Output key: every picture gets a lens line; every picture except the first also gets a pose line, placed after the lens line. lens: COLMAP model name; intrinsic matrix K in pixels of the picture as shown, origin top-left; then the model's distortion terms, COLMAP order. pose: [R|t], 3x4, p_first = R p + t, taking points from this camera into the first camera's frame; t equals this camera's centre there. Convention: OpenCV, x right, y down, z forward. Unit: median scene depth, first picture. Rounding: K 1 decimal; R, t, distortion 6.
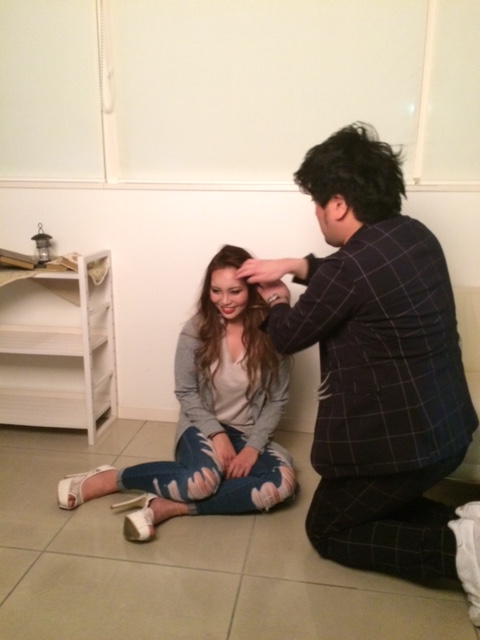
lens RADIAL K [[432.4, 0, 239.7], [0, 432.4, 317.8], [0, 0, 1]] dist [0.015442, 0.001613]
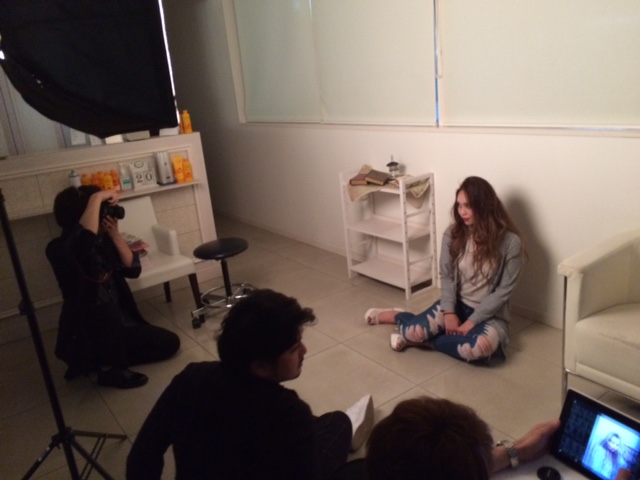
lens RADIAL K [[541.9, 0, 319.4], [0, 541.9, 241.2], [0, 0, 1]] dist [-0.013015, -0.014964]
pose [[0.650107, 0.156396, -0.743573, 0.902267], [-0.079920, 0.987235, 0.137771, -0.161274], [0.755628, -0.030139, 0.654307, -0.518111]]
